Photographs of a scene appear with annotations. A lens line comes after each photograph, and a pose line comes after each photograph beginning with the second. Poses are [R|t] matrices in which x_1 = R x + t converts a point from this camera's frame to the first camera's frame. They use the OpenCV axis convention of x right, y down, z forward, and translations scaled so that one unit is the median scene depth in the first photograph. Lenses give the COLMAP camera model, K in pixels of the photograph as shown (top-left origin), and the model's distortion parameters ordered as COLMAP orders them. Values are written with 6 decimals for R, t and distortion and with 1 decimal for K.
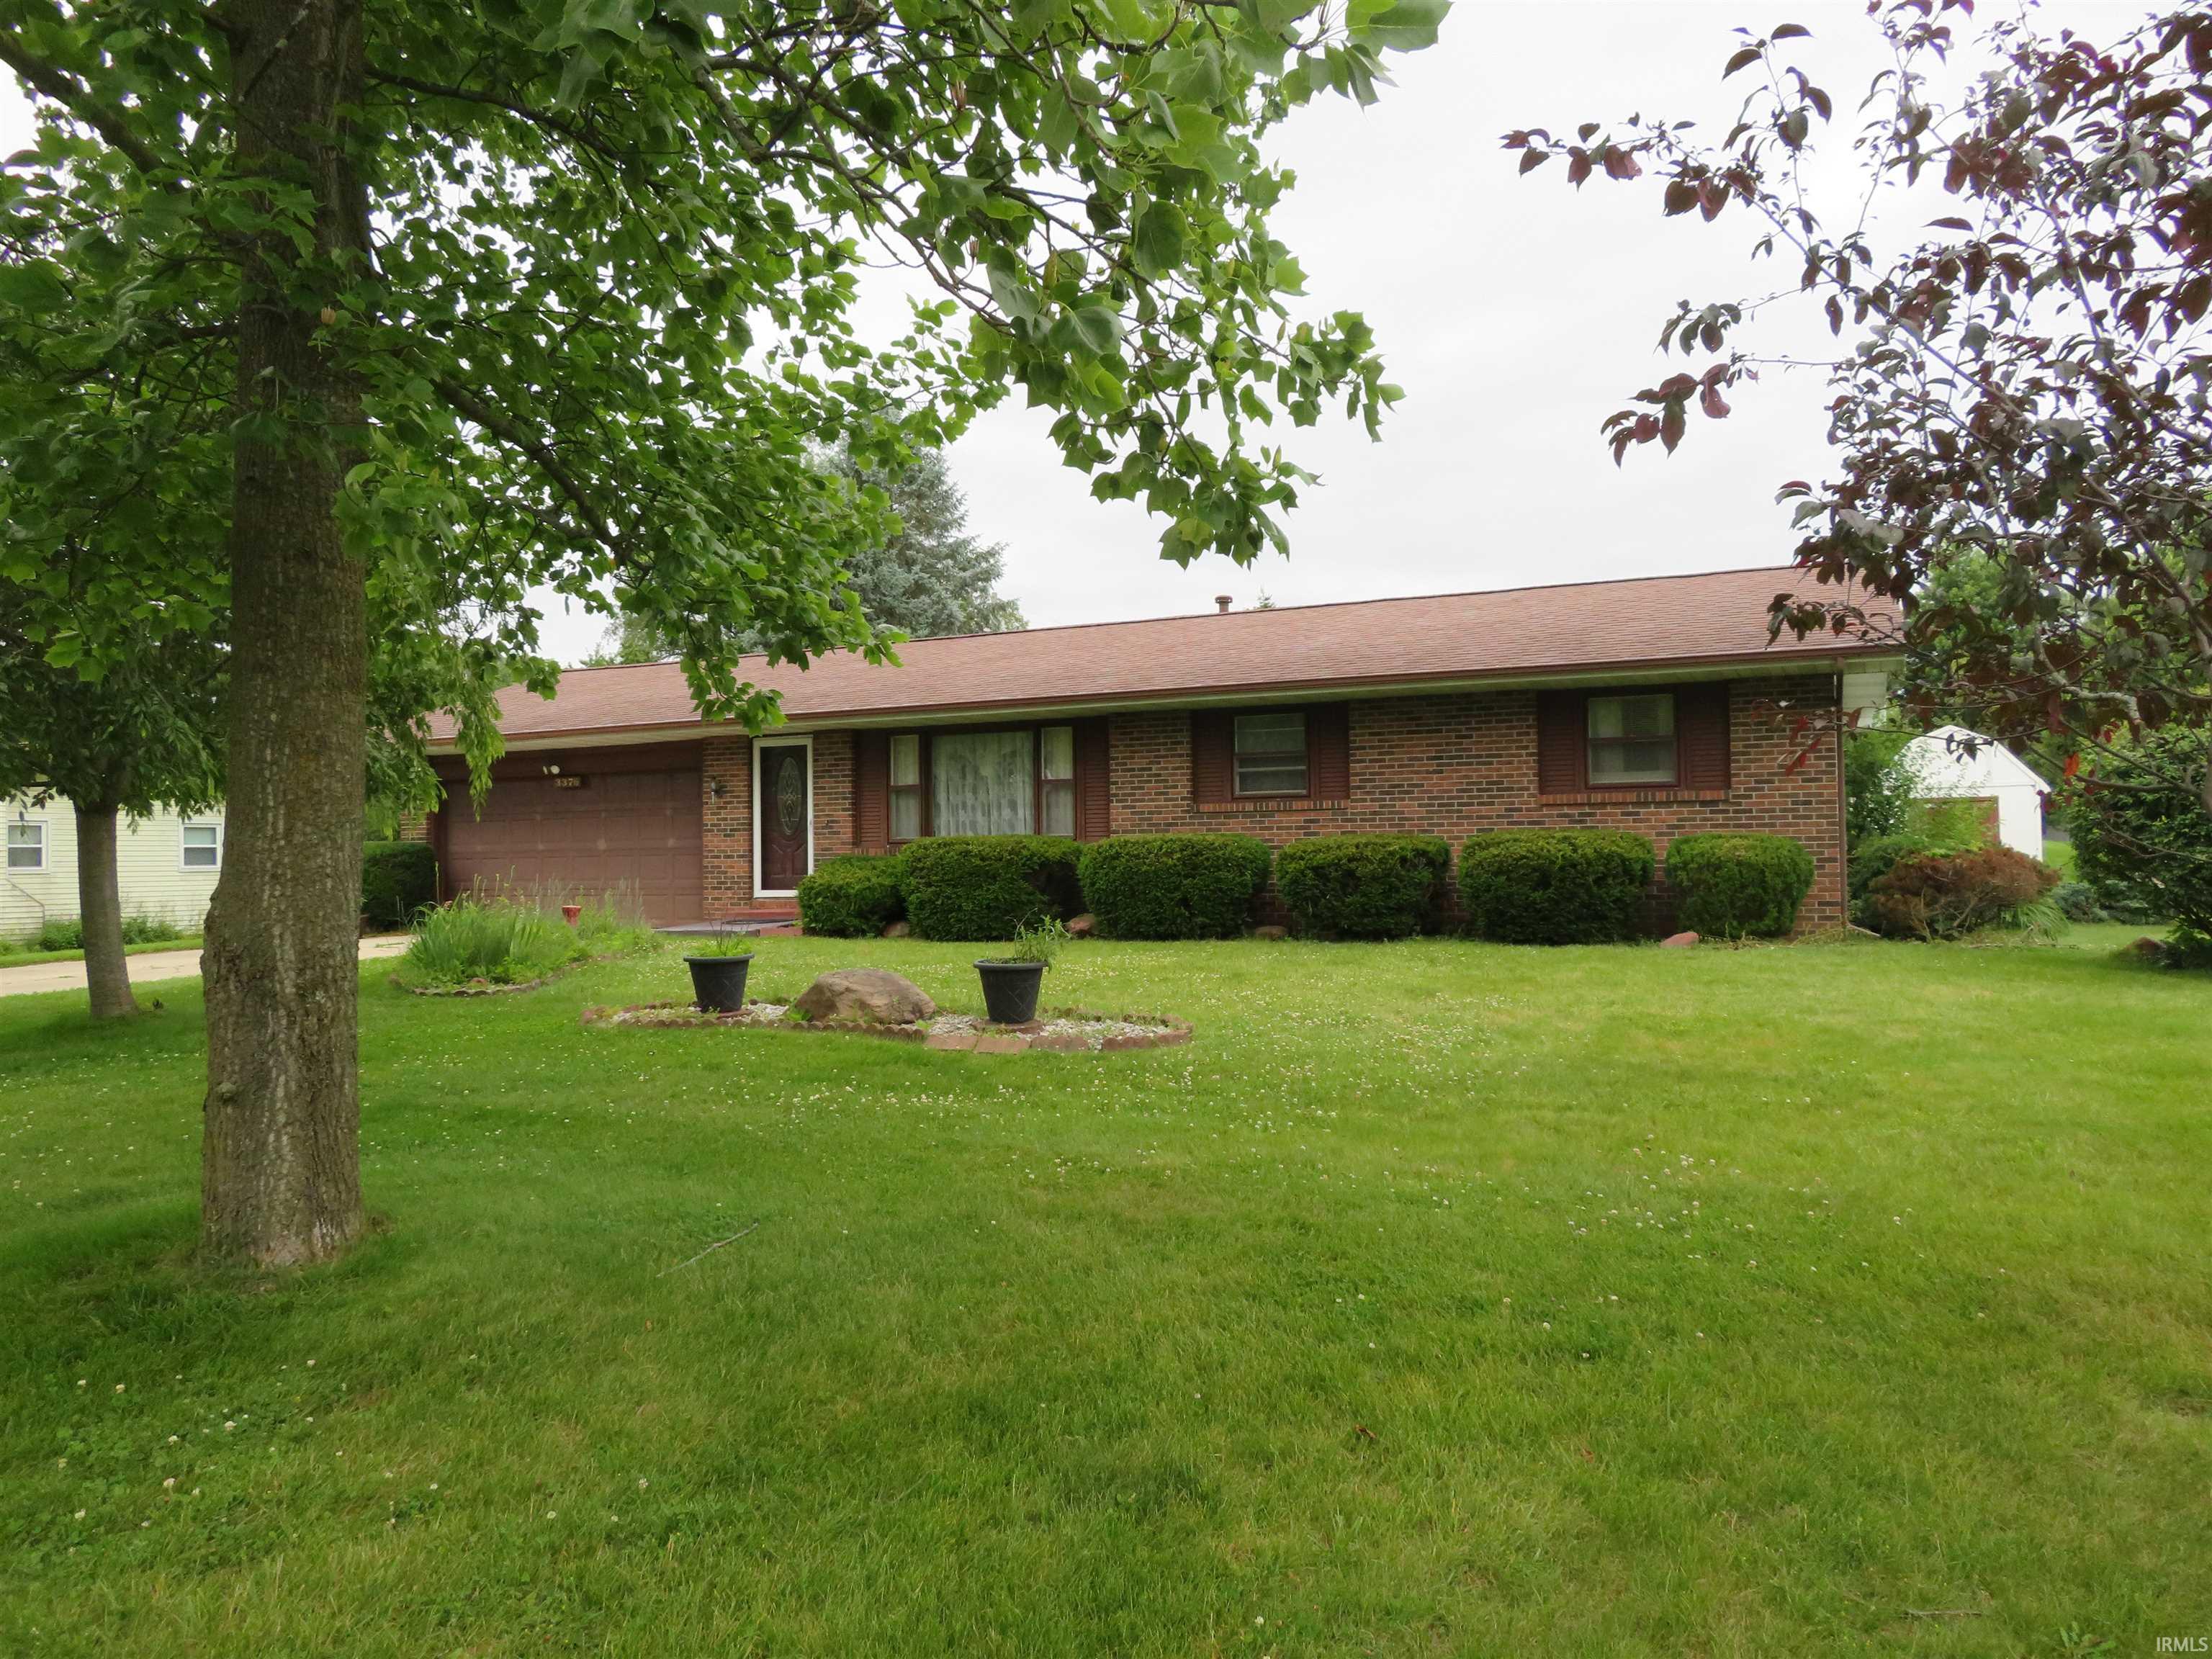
lens RADIAL K [[1590.7, 0, 1097.3], [0, 1590.7, 794.1], [0, 0, 1]] dist [-0.008644, 0.011131]
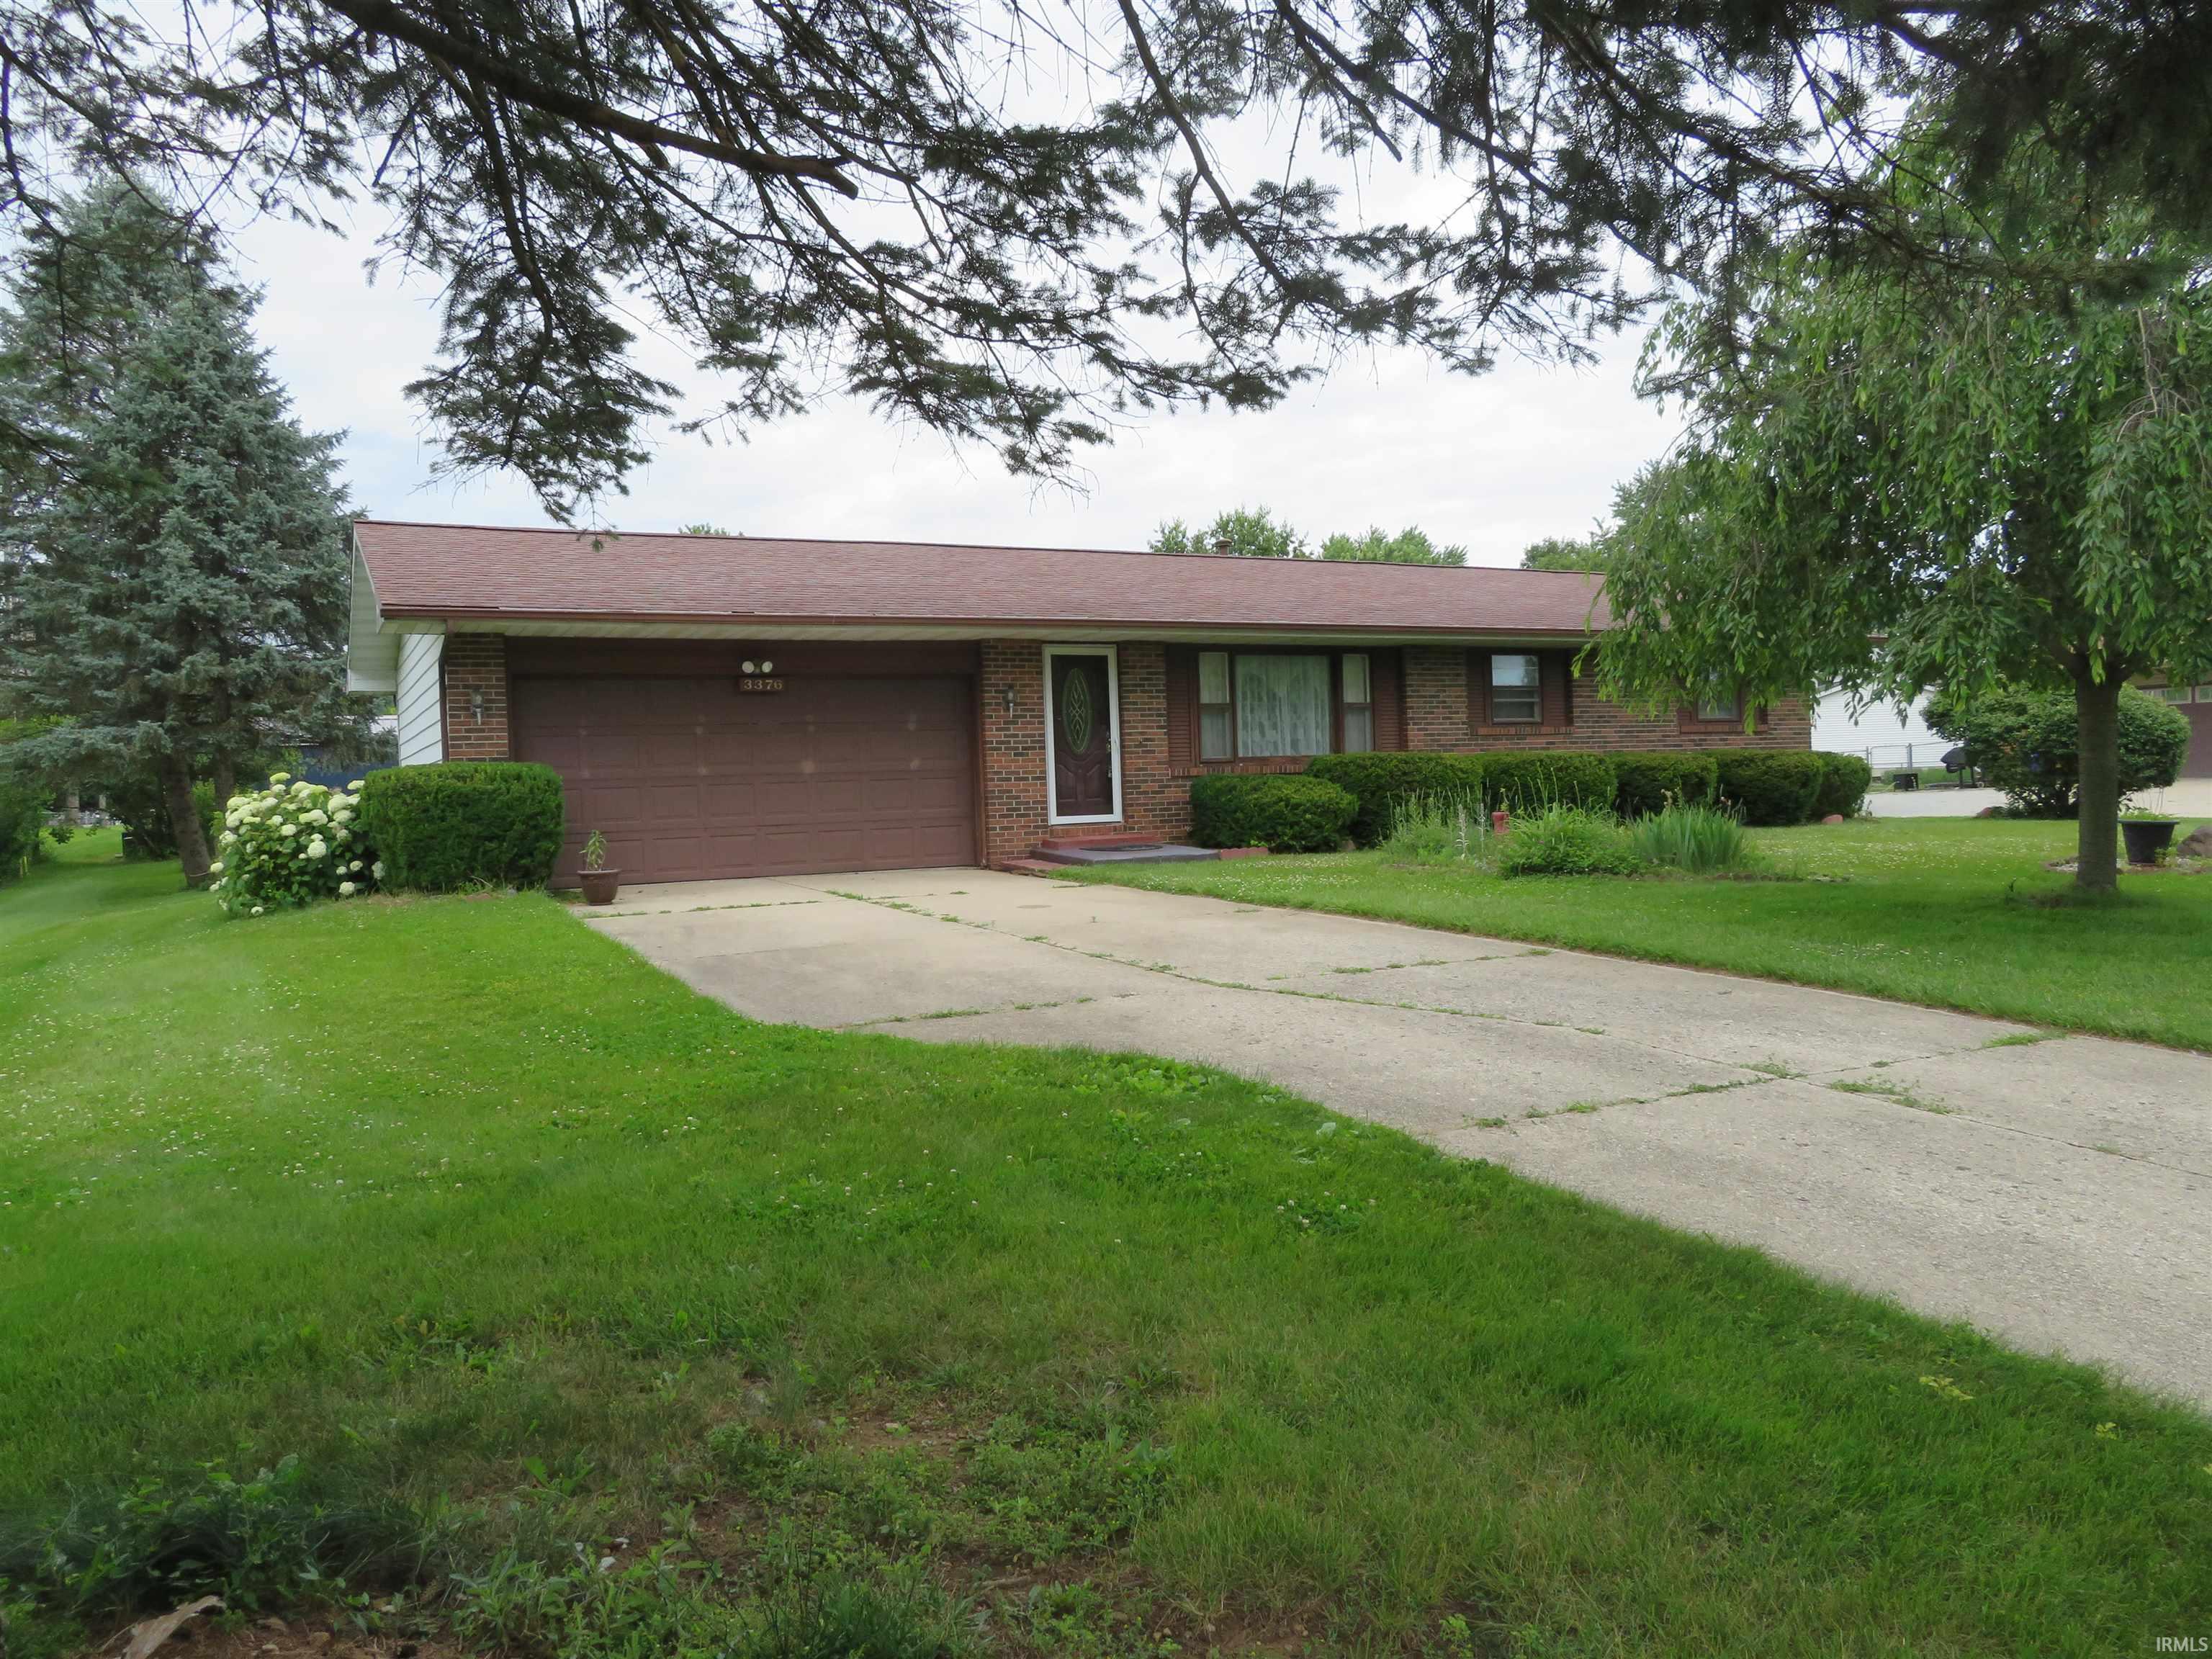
lens RADIAL K [[1590.7, 0, 1097.3], [0, 1590.7, 794.1], [0, 0, 1]] dist [-0.008644, 0.011131]
pose [[0.608604, -0.008718, 0.793426, -0.928366], [-0.009389, 0.999791, 0.018187, 0.032586], [-0.793418, -0.018518, 0.608395, 0.455880]]
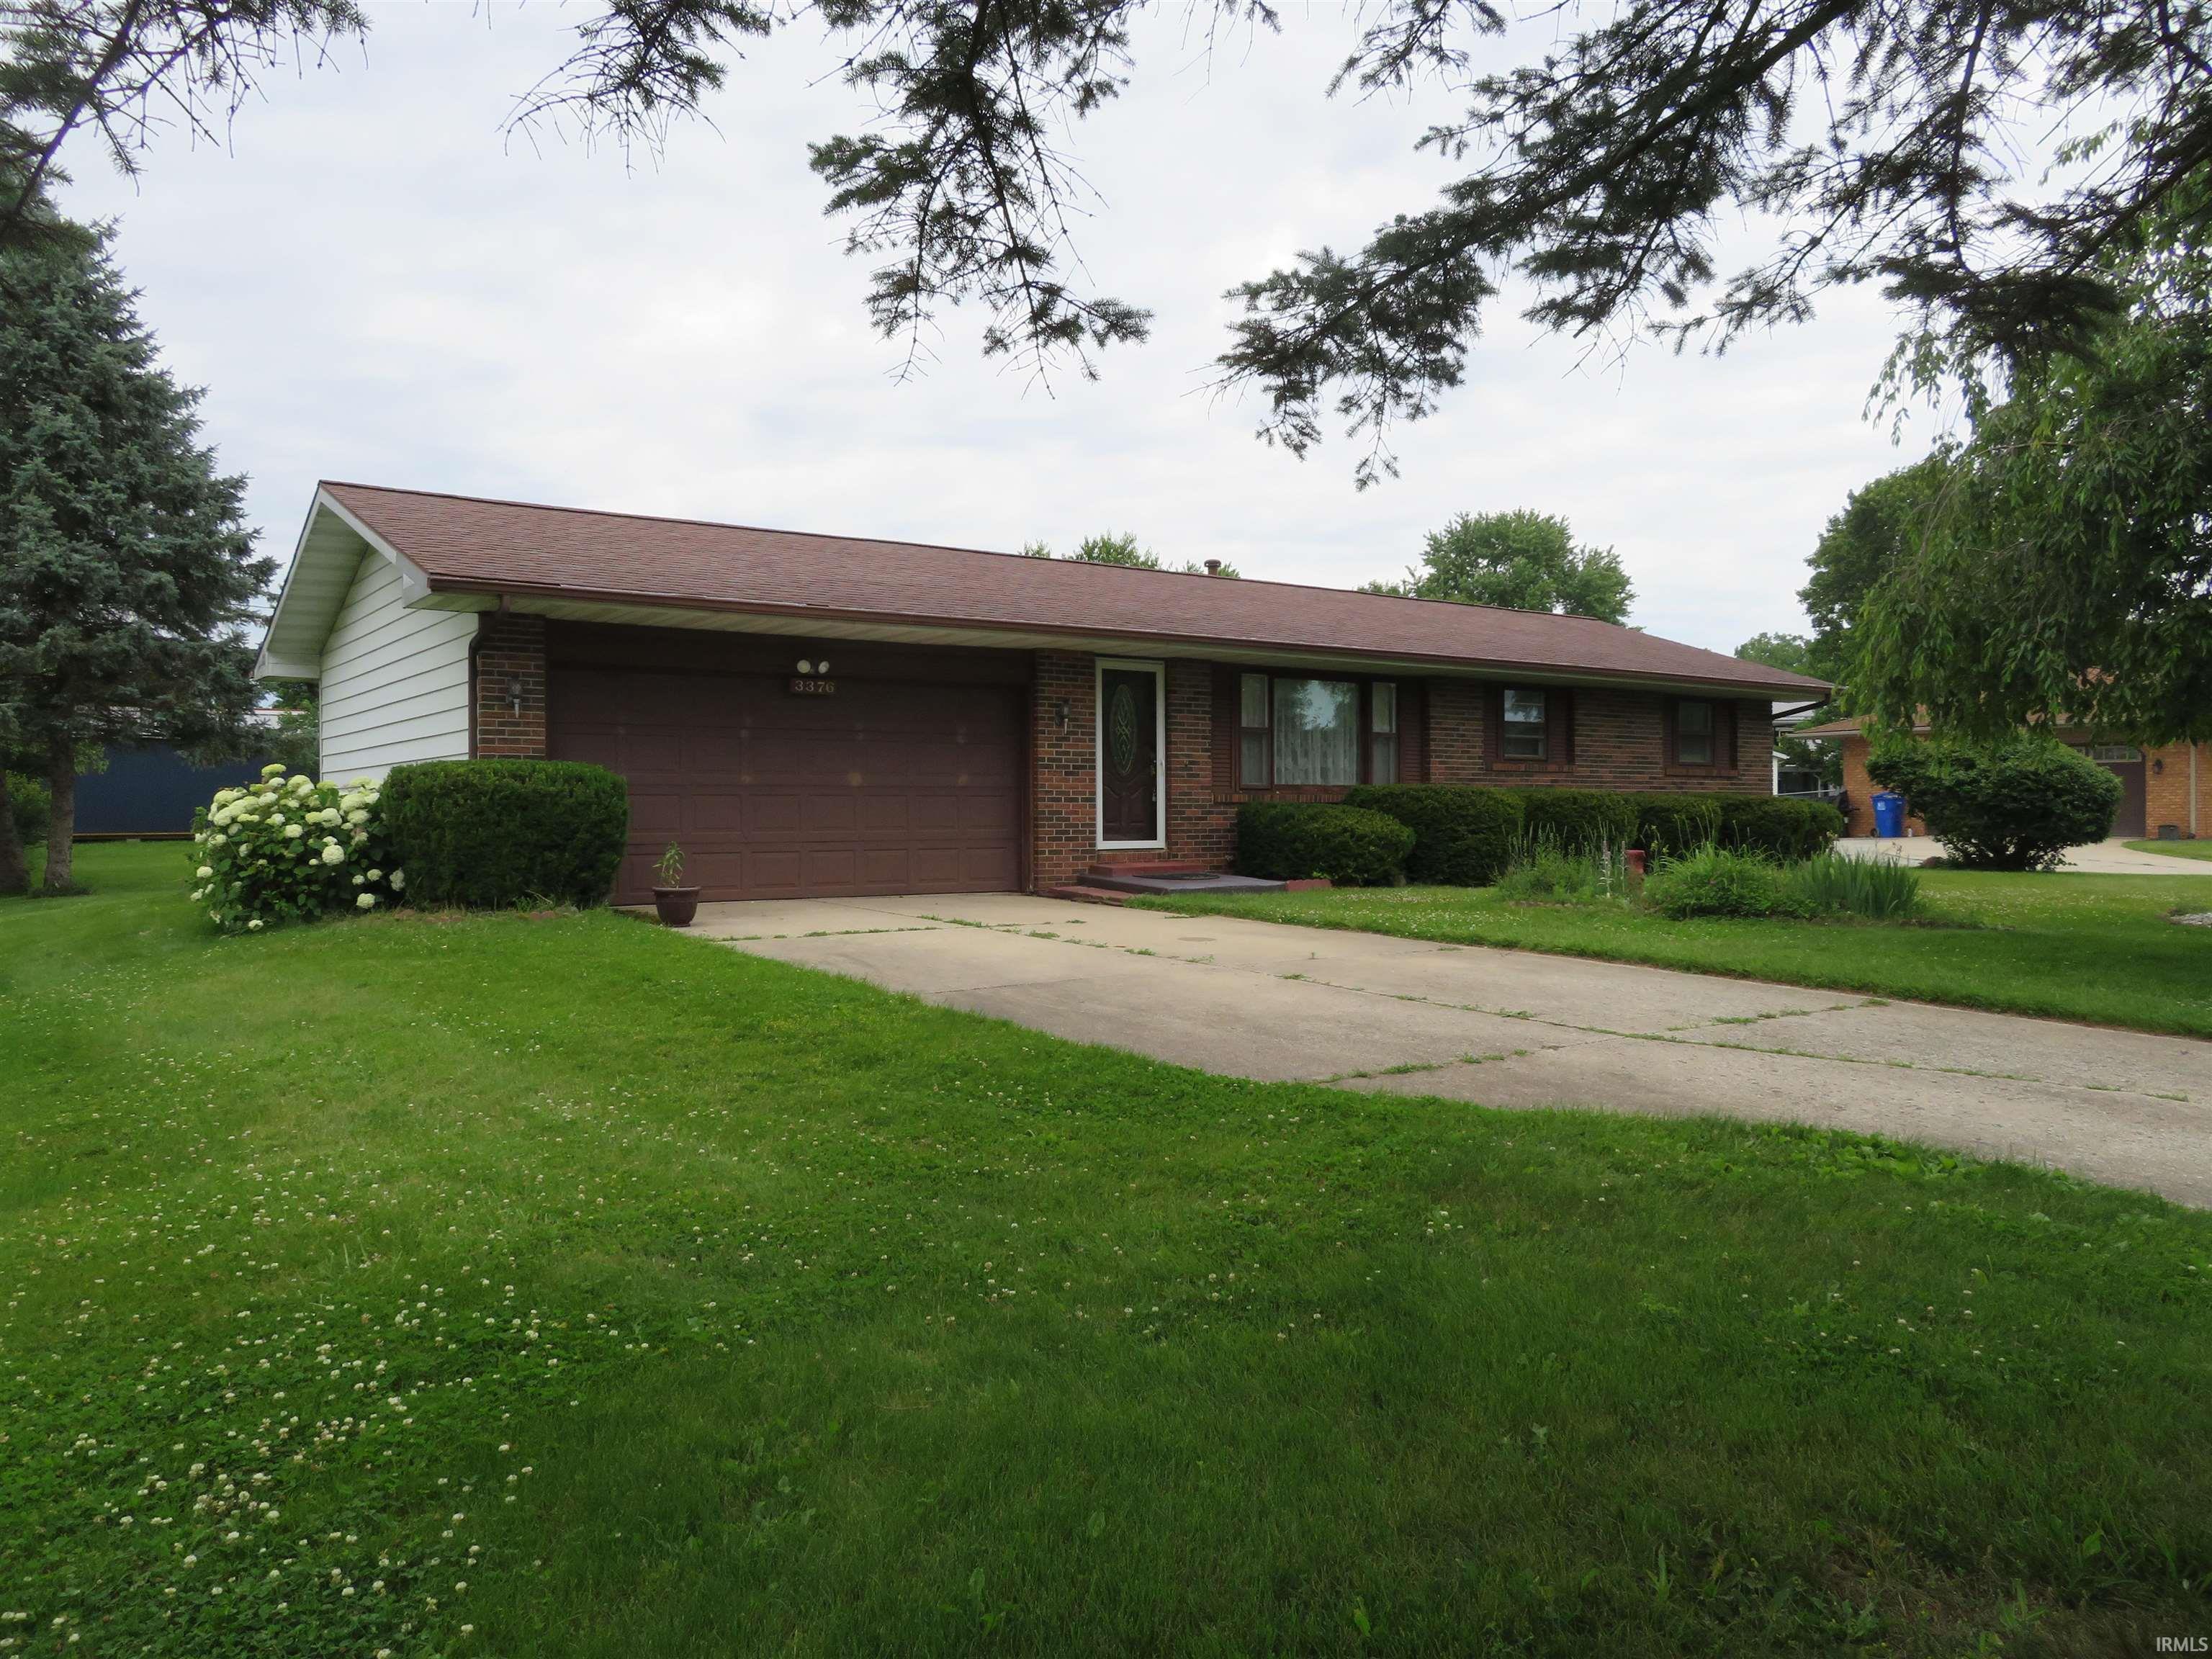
lens RADIAL K [[1590.7, 0, 1097.3], [0, 1590.7, 794.1], [0, 0, 1]] dist [-0.008644, 0.011131]
pose [[0.489207, 0.023422, 0.871853, -0.966967], [-0.042461, 0.999094, -0.003015, 0.039790], [-0.871134, -0.035545, 0.489758, 0.613932]]
